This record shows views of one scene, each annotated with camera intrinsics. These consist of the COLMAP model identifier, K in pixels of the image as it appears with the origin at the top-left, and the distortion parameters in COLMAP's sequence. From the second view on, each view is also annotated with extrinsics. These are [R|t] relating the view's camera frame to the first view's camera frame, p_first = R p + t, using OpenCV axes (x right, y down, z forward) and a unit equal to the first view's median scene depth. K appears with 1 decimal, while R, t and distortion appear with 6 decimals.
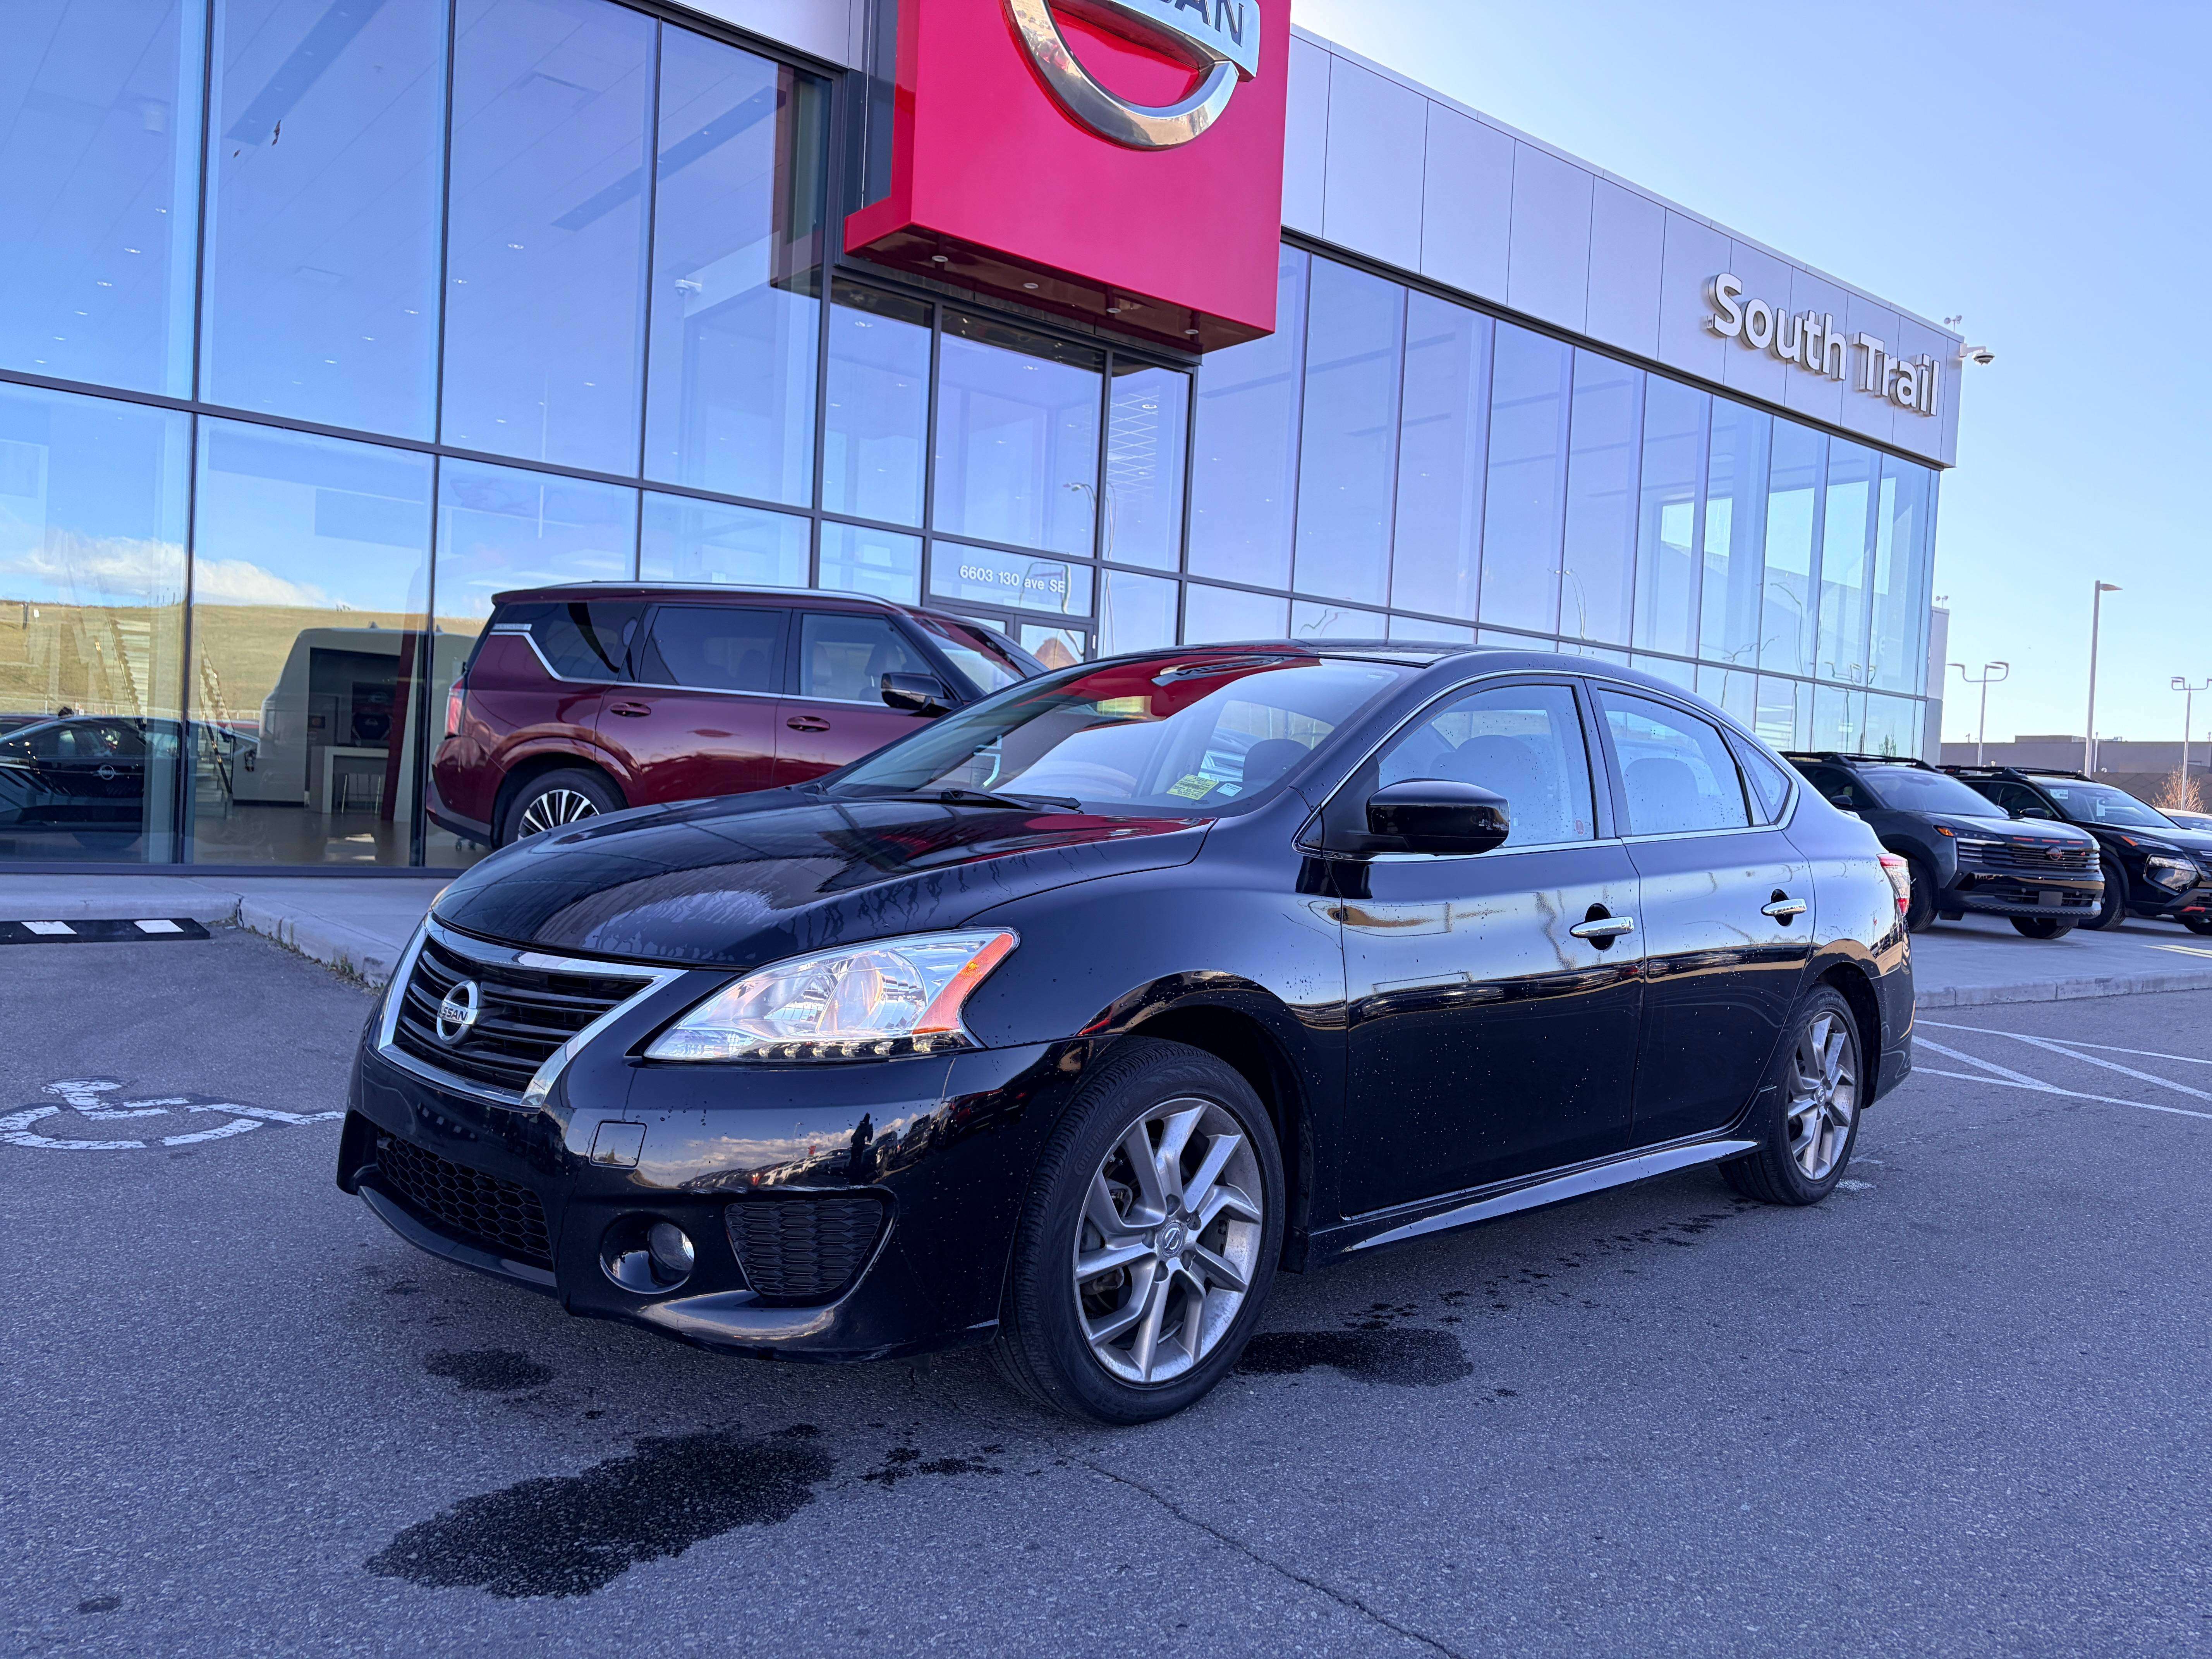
lens RADIAL K [[1665.4, 0, 1106.0], [0, 1665.4, 829.5], [0, 0, 1]] dist [0.027818, 0.006200]
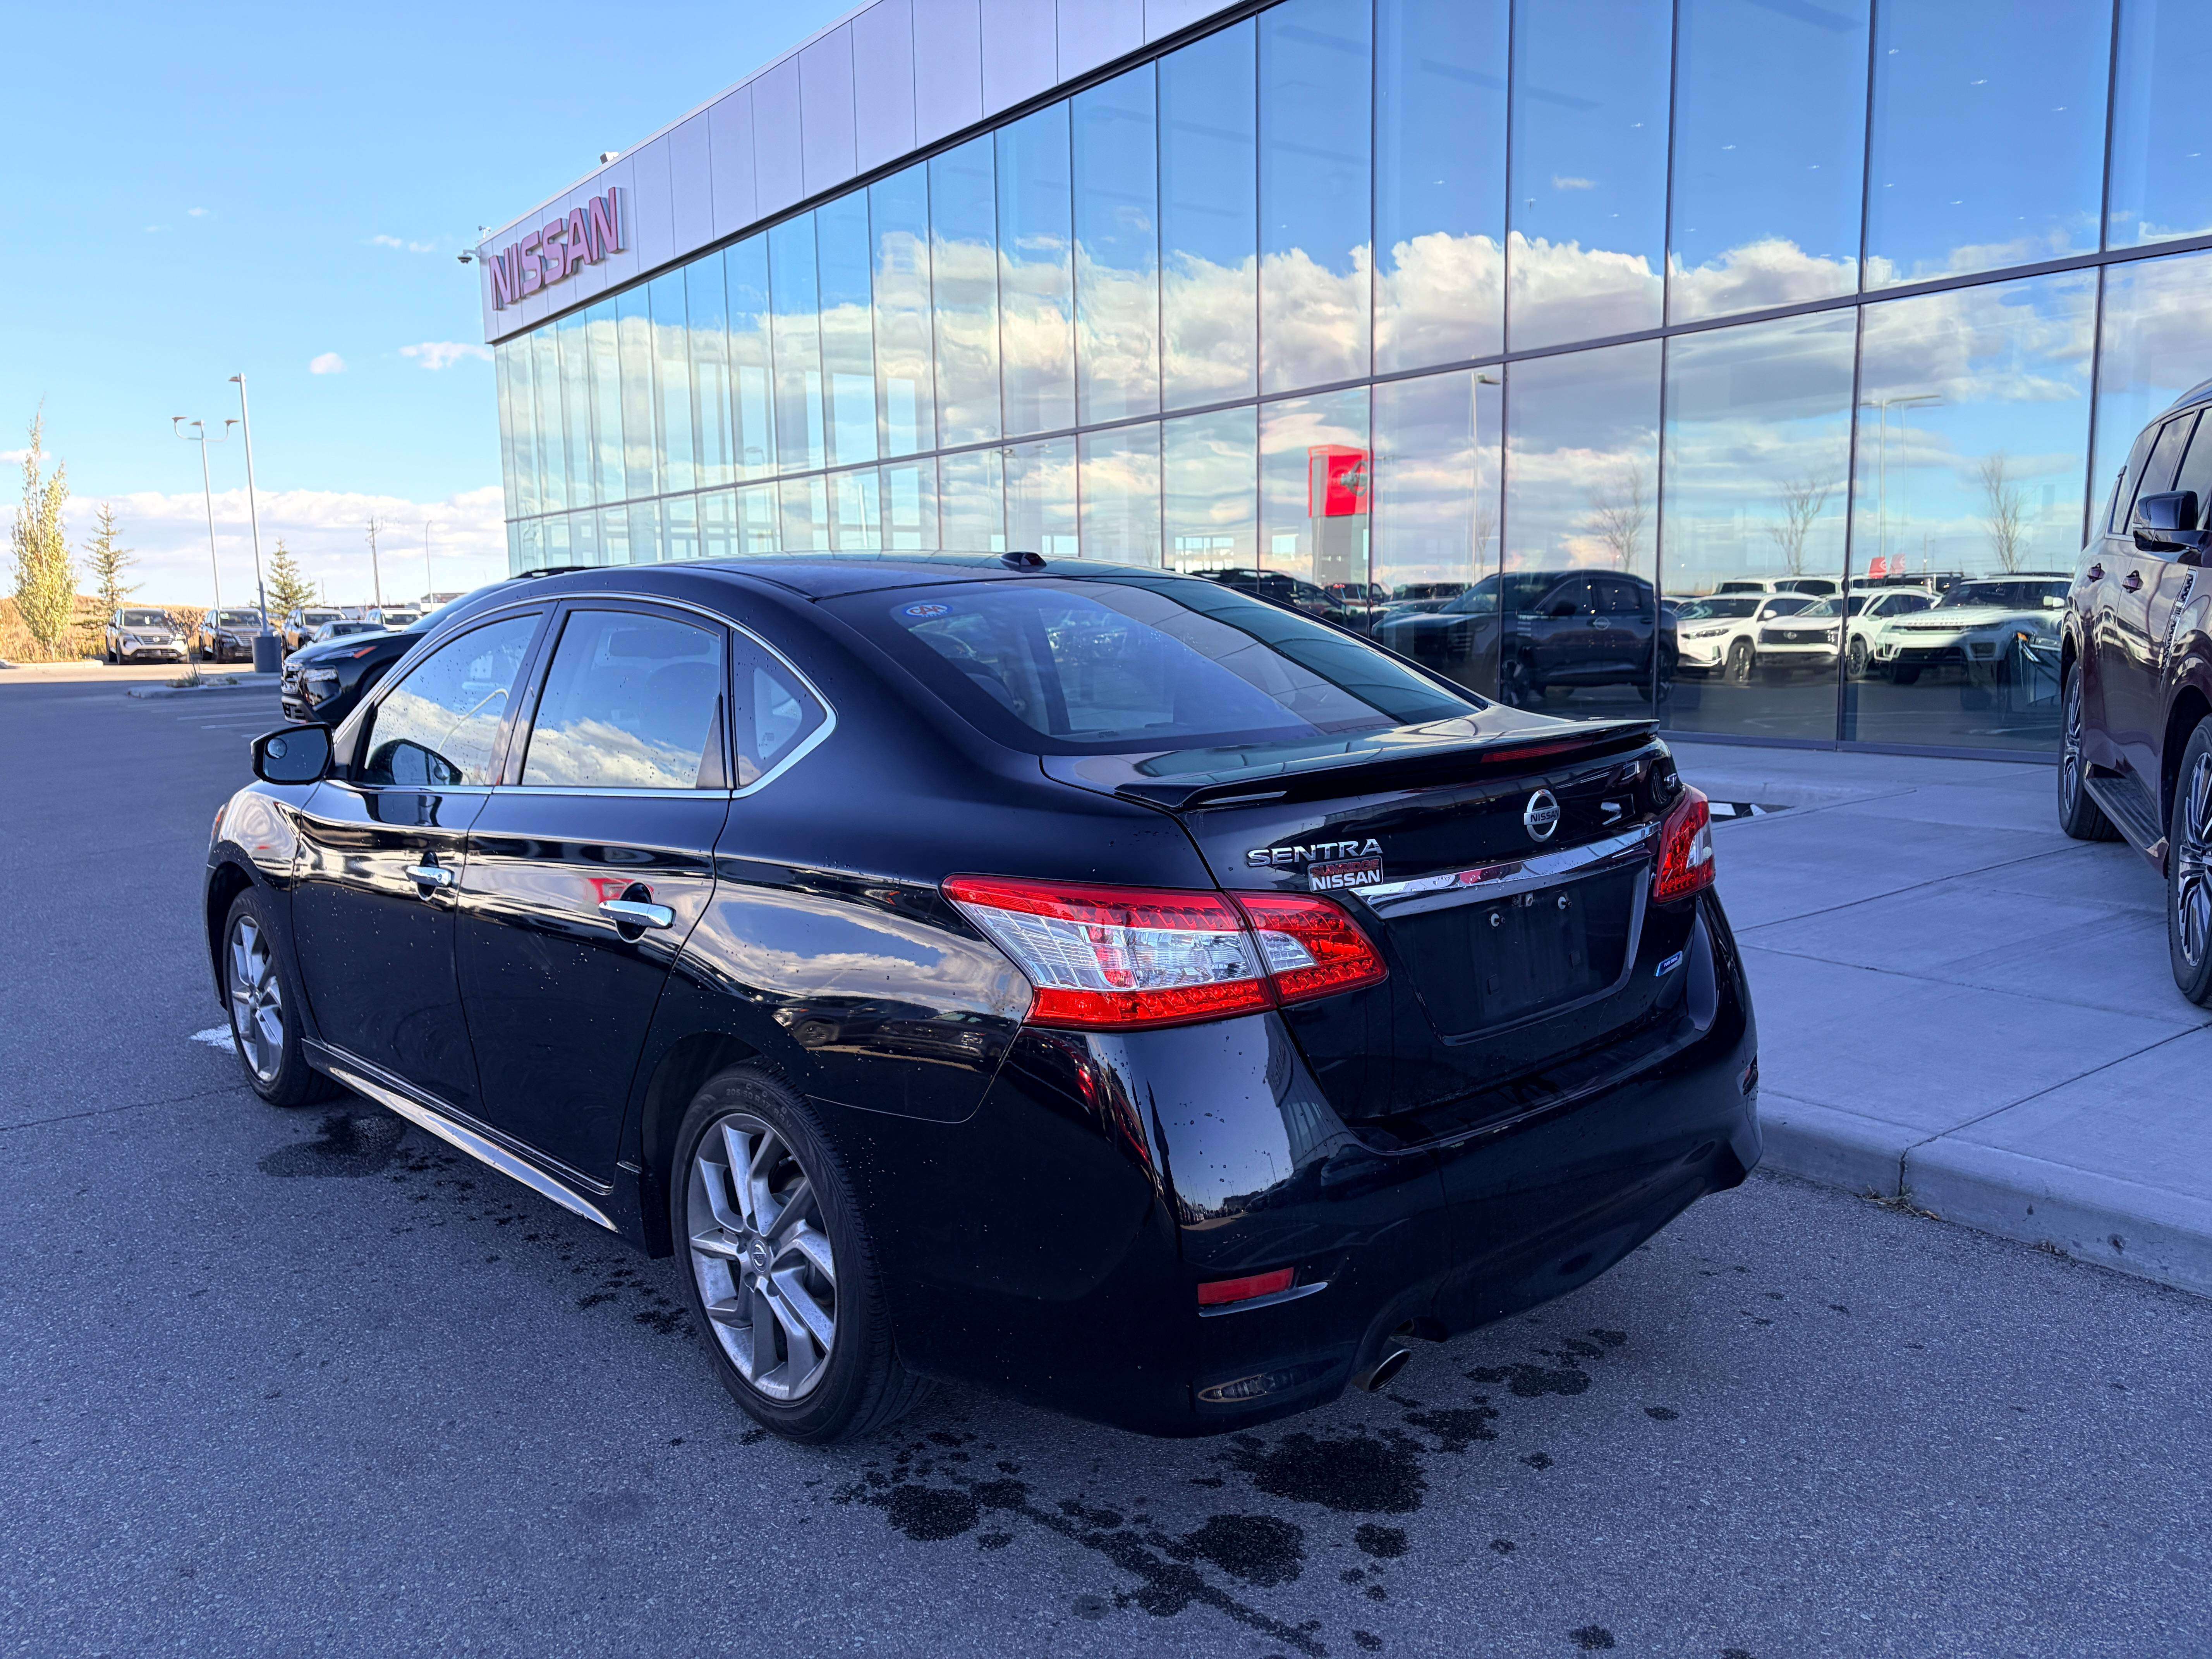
lens RADIAL K [[1656.8, 0, 1092.3], [0, 1656.8, 897.0], [0, 0, 1]] dist [0.034015, -0.069651]
pose [[-0.041897, 0.124238, -0.991368, 1.395158], [0.000412, 0.992241, 0.124330, -0.054372], [0.999122, 0.004801, -0.041623, 1.613961]]
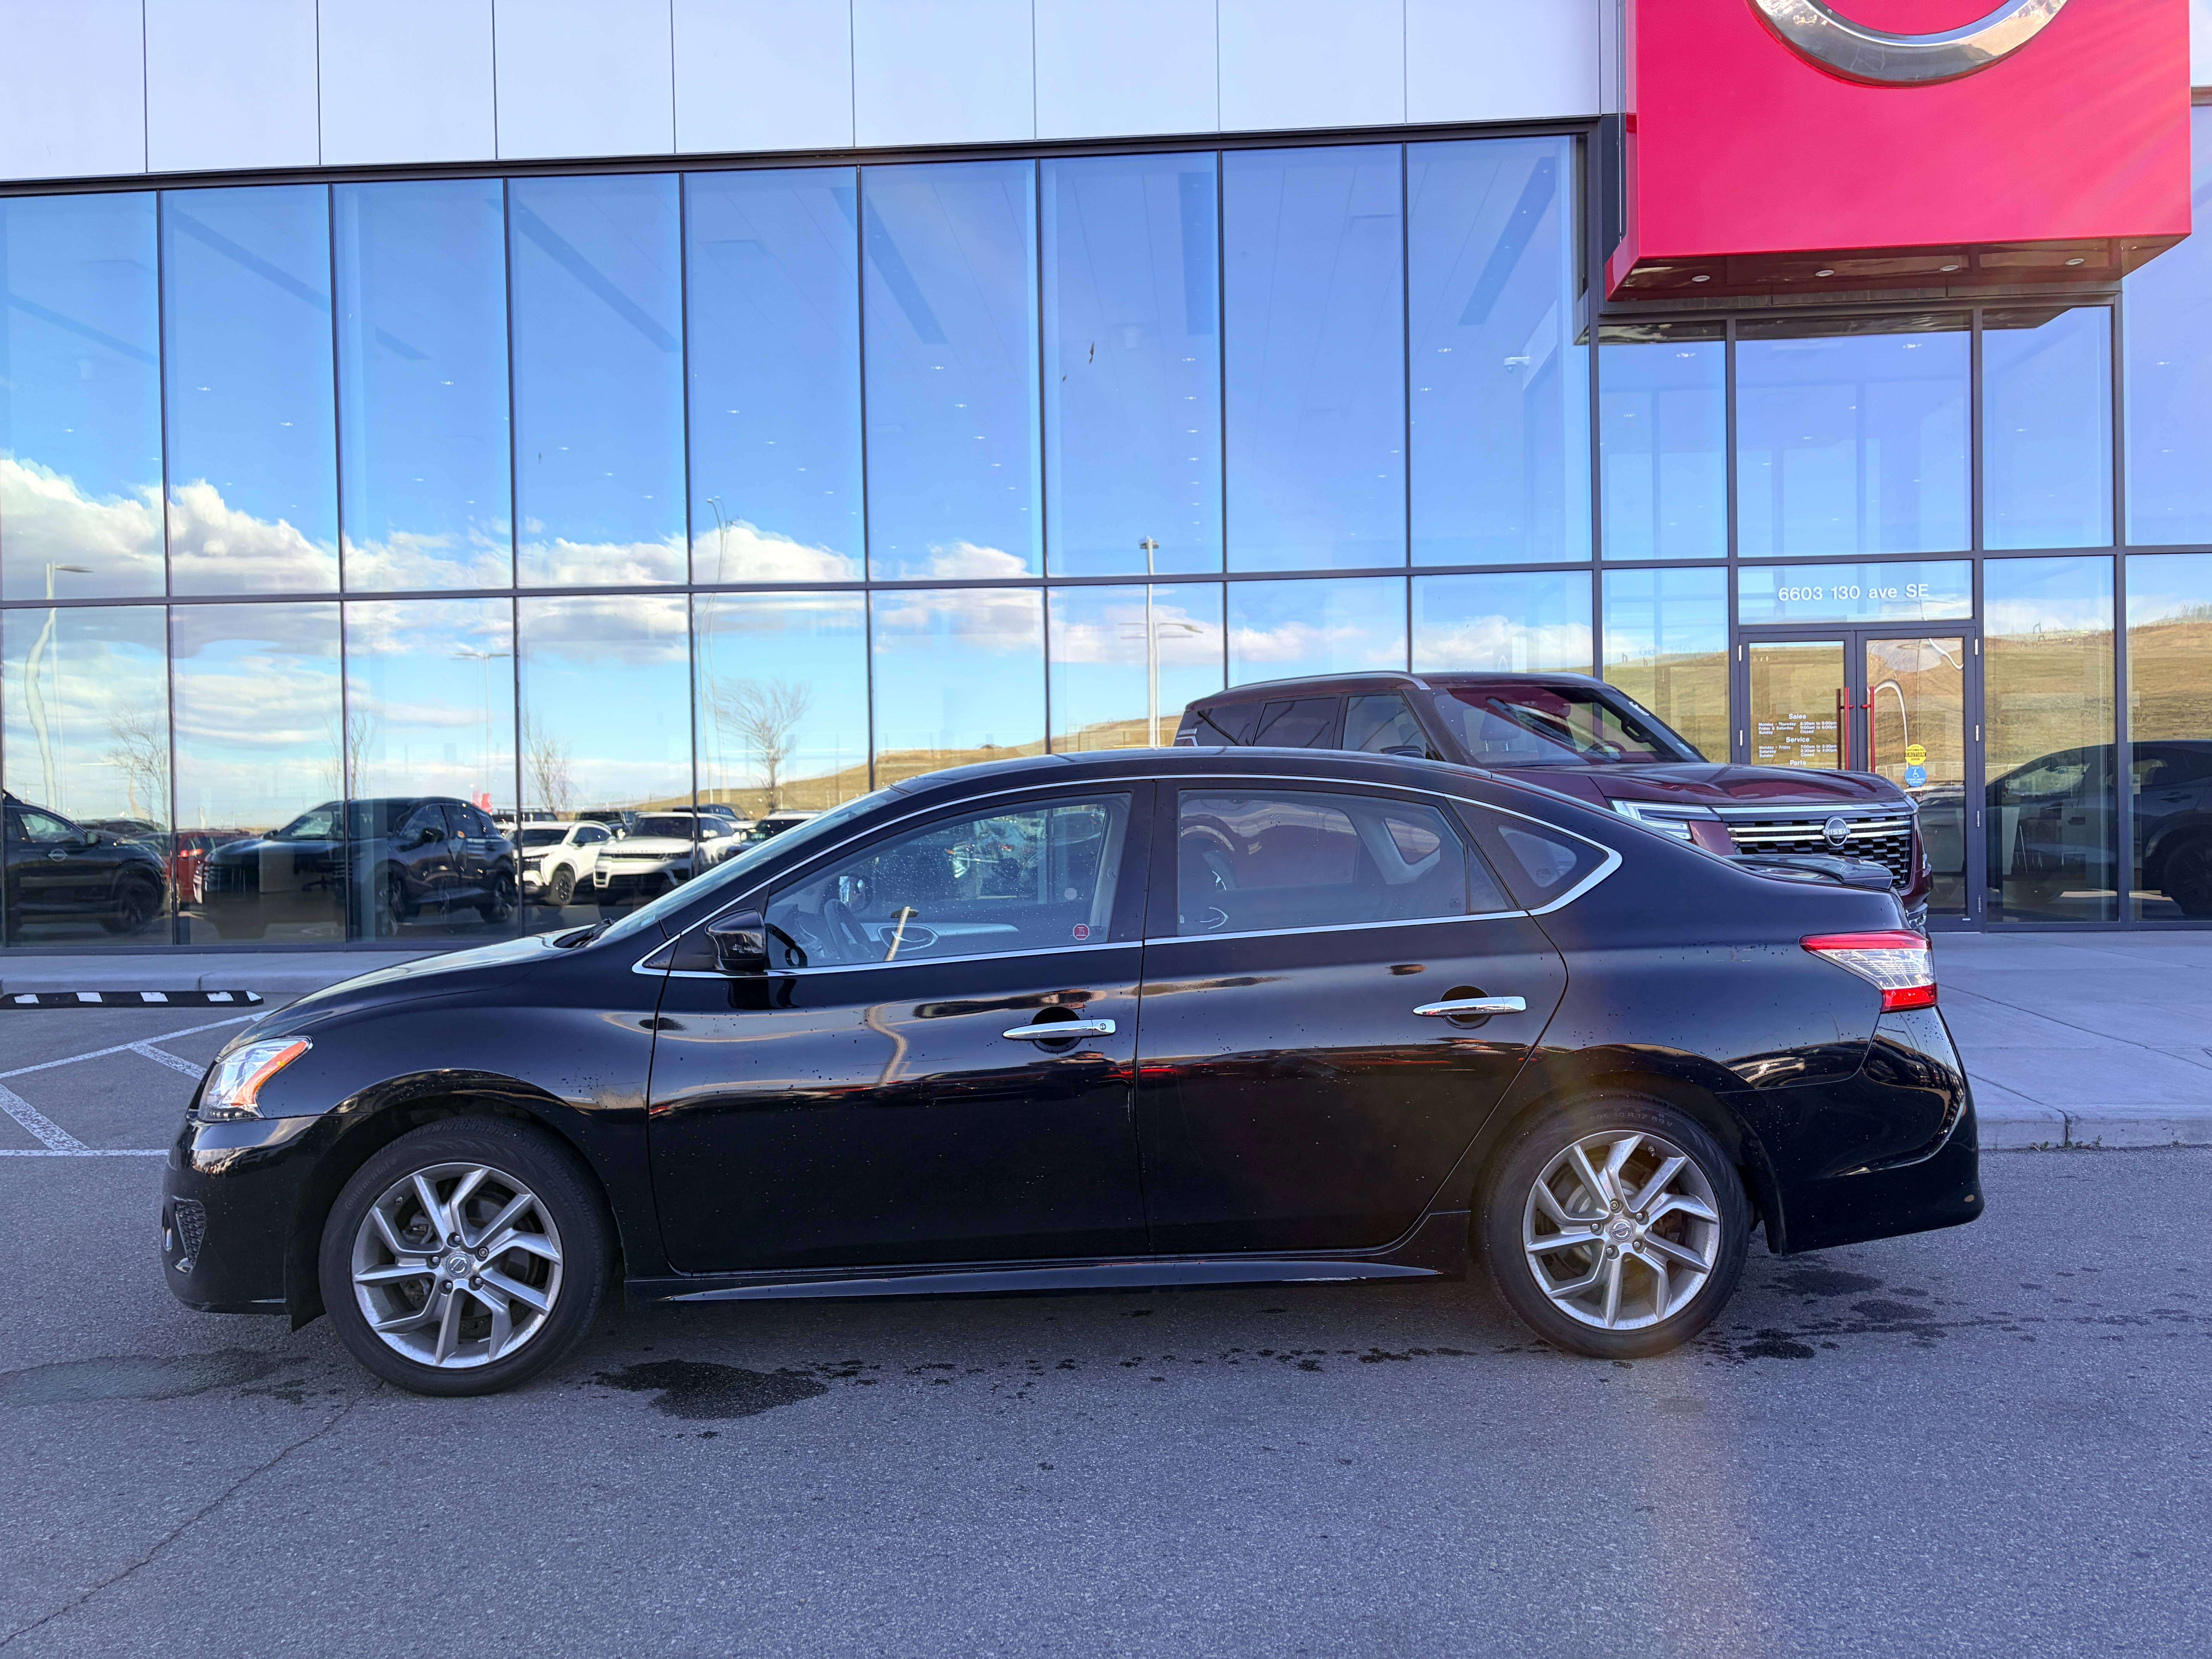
lens RADIAL K [[1665.4, 0, 1106.0], [0, 1665.4, 829.5], [0, 0, 1]] dist [0.027818, 0.006200]
pose [[0.737549, -0.056498, -0.672926, 1.157770], [0.041942, 0.998403, -0.037855, -0.030667], [0.673990, -0.000304, 0.738740, 0.289629]]
